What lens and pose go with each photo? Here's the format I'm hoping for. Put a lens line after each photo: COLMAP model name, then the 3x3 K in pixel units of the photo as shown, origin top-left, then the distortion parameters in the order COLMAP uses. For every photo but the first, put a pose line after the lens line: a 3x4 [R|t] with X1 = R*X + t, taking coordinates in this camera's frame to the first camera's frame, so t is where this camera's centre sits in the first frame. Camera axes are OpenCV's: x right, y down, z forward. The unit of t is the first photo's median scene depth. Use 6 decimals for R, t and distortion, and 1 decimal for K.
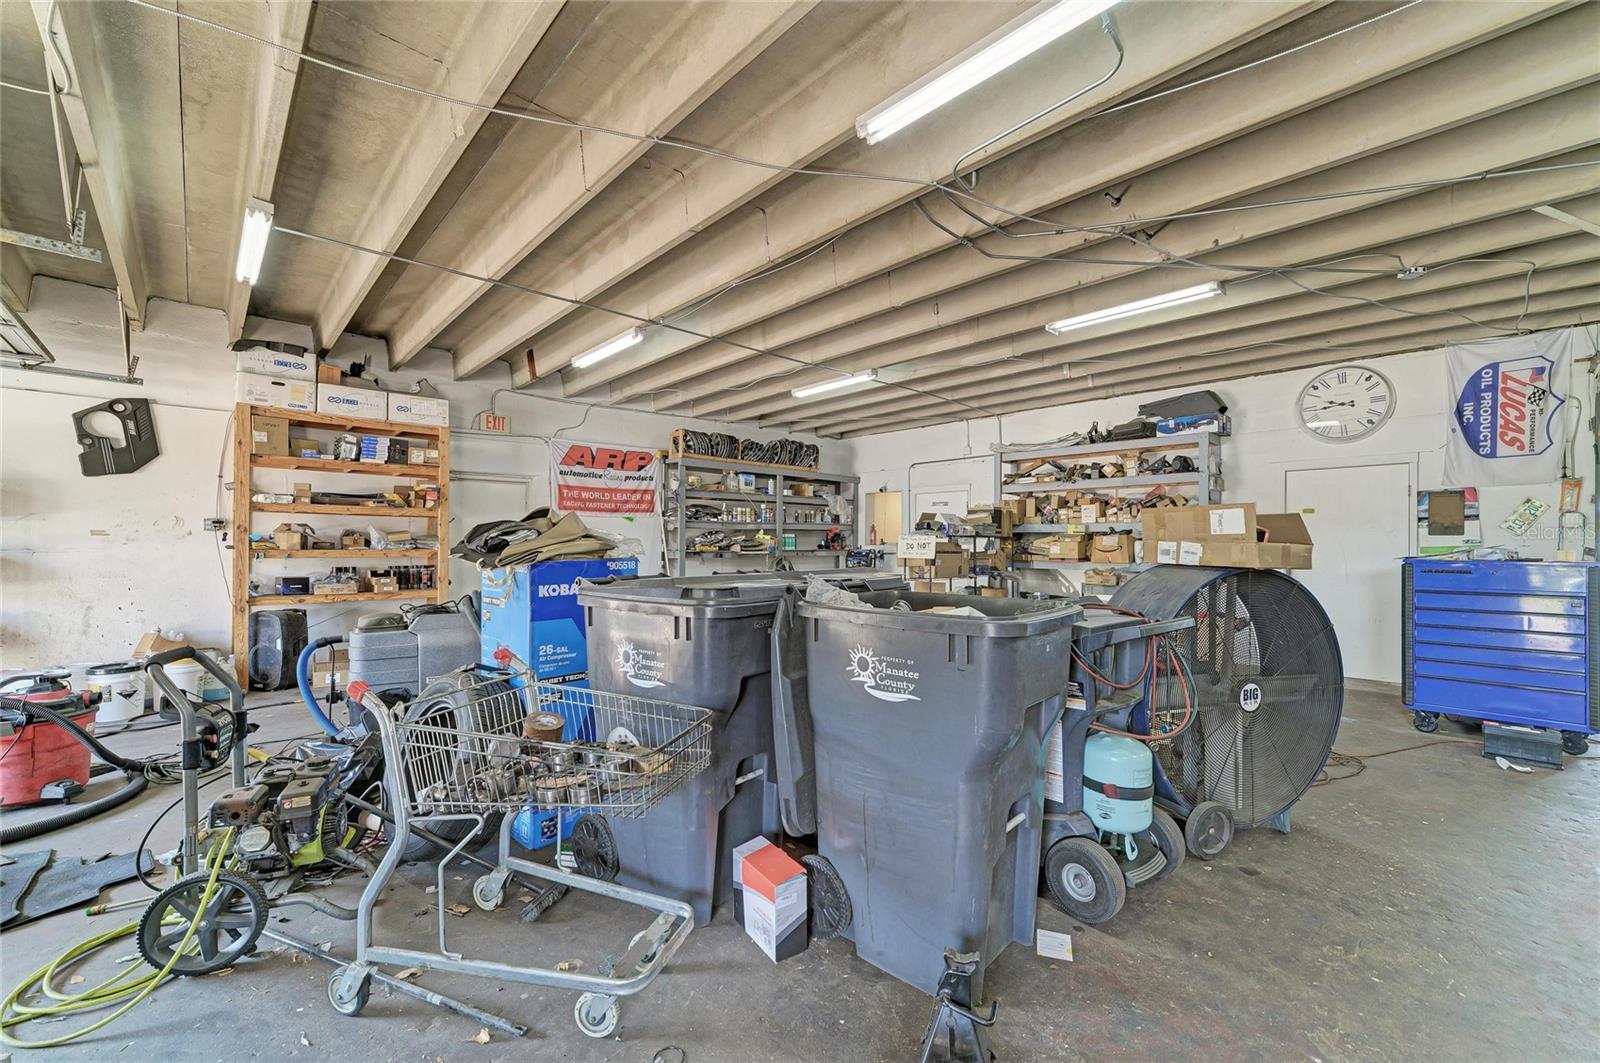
lens RADIAL K [[646.7, 0, 800.0], [0, 646.7, 536.6], [0, 0, 1]] dist [-0.010418, 0.003677]
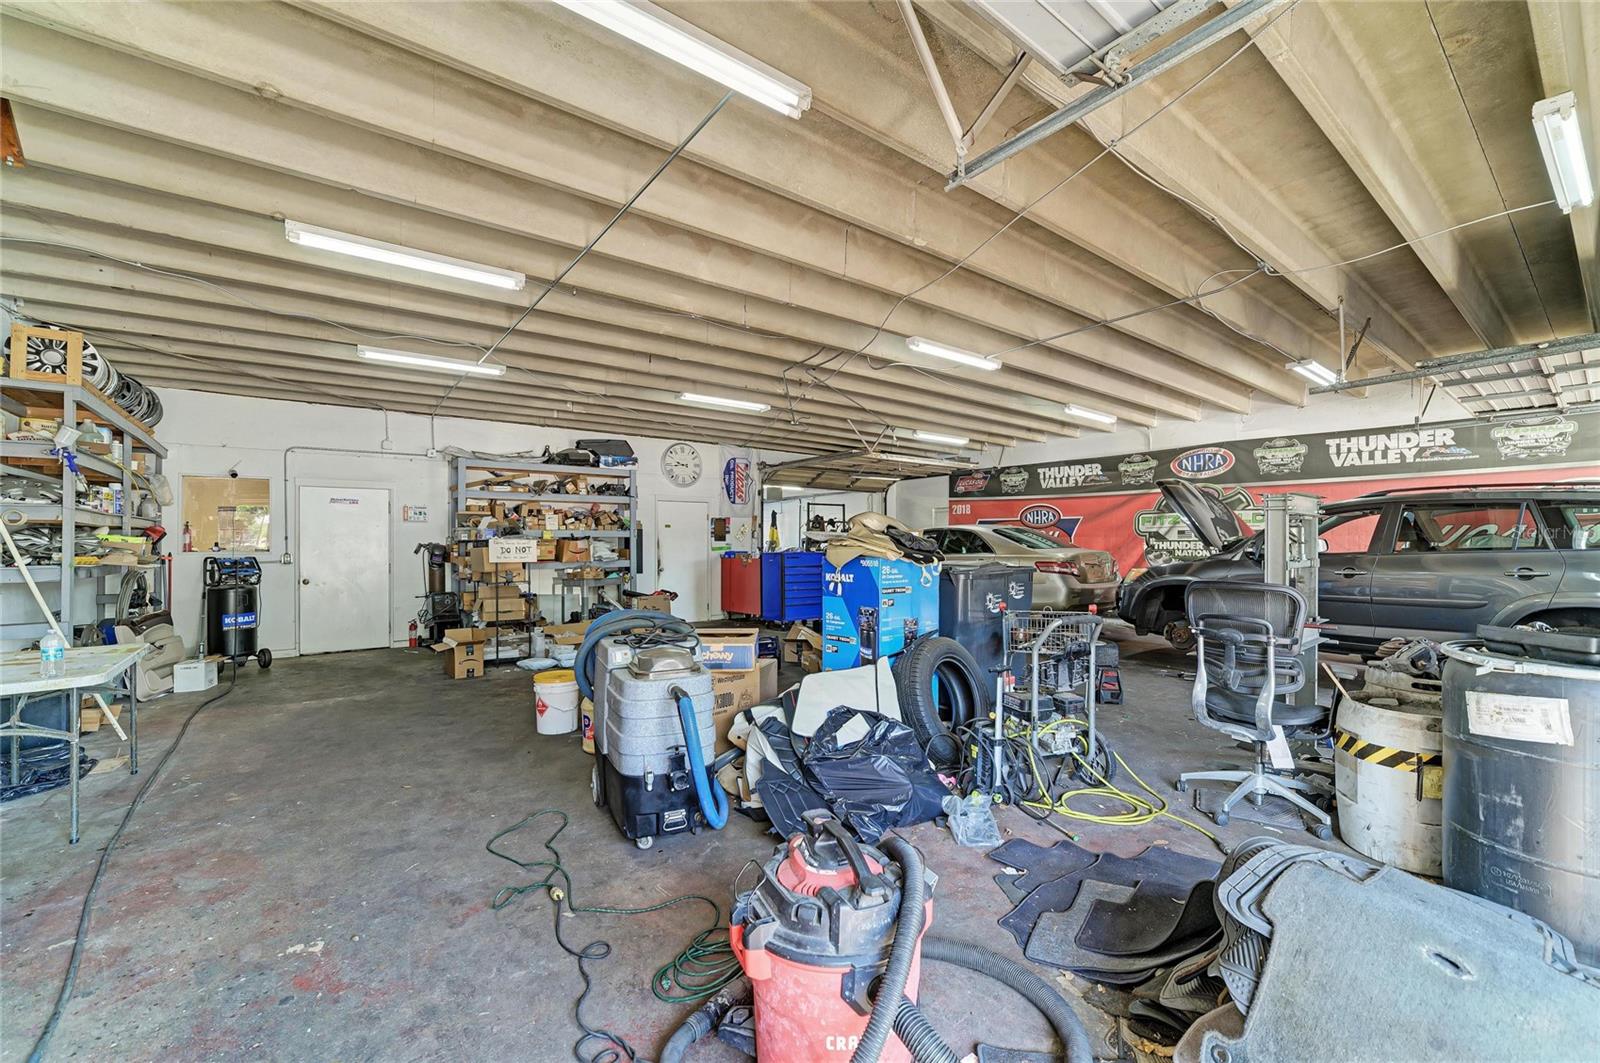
lens RADIAL K [[646.7, 0, 810.1], [0, 646.7, 539.0], [0, 0, 1]] dist [-0.010418, 0.003677]
pose [[0.088165, 0.003966, 0.996098, -0.896903], [-0.000883, 0.999992, -0.003903, -0.000732], [-0.996105, -0.000535, 0.088168, 0.529453]]
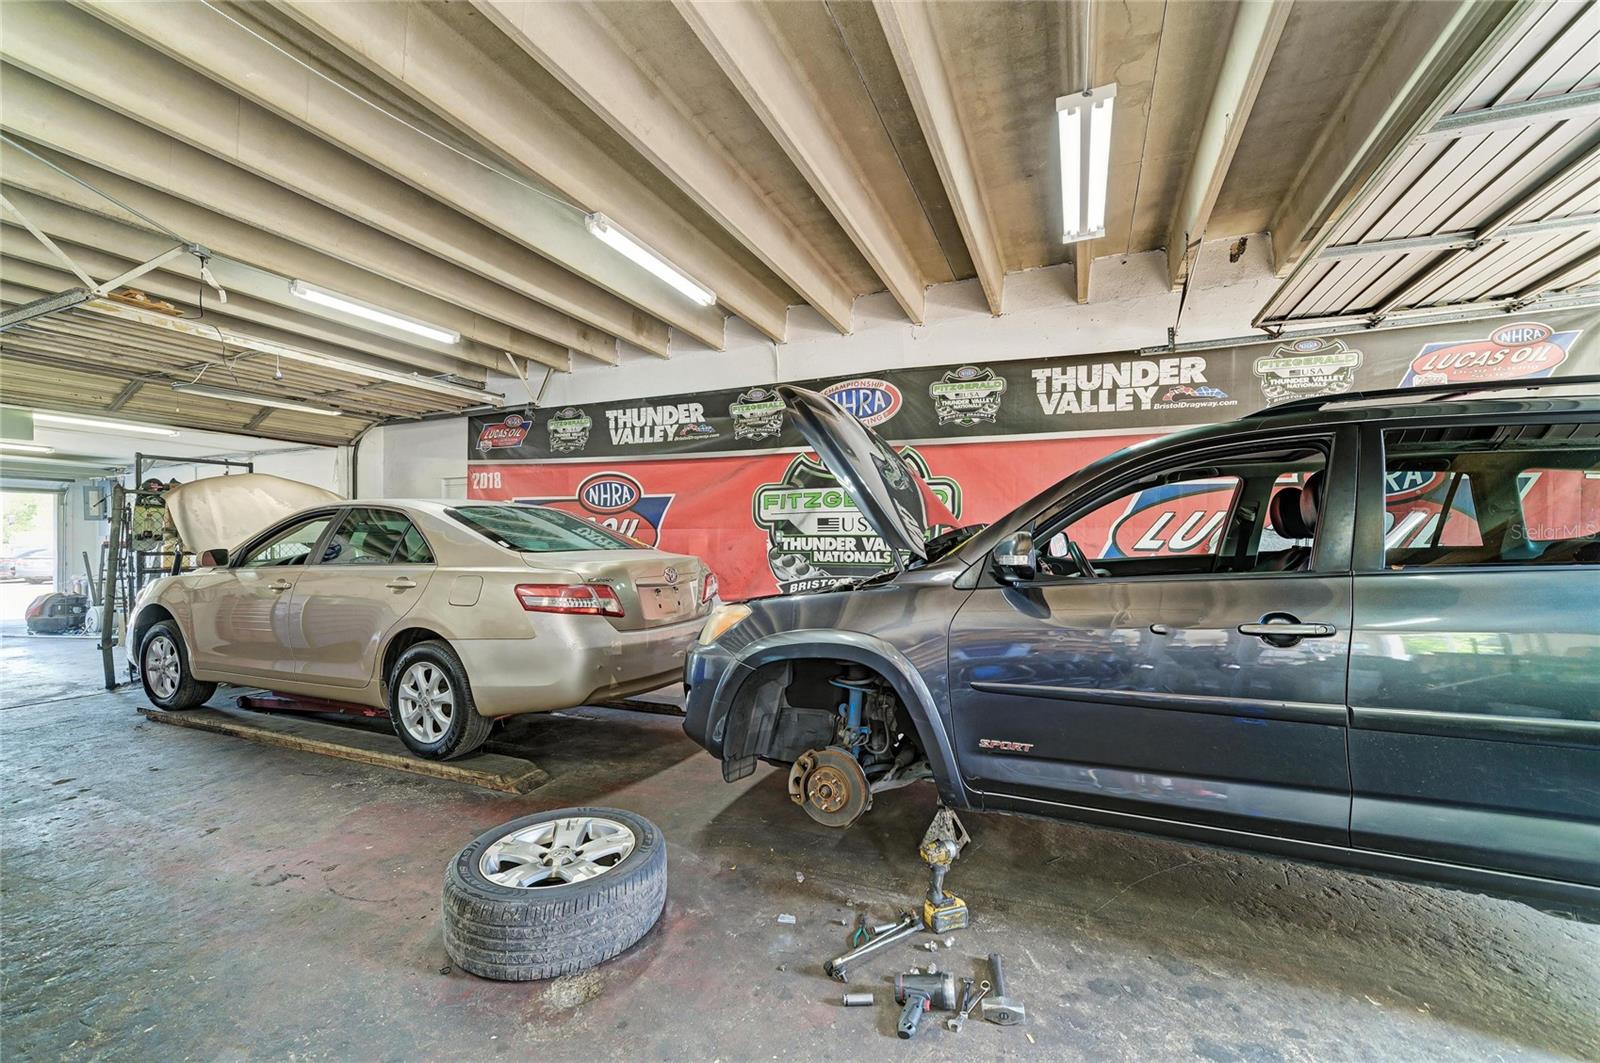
lens RADIAL K [[646.7, 0, 811.0], [0, 646.7, 538.6], [0, 0, 1]] dist [-0.010418, 0.003677]
pose [[-0.412865, -0.000665, 0.910792, -0.389060], [-0.002810, 0.999996, -0.000543, 0.000485], [-0.910788, -0.002784, -0.412866, 0.300641]]
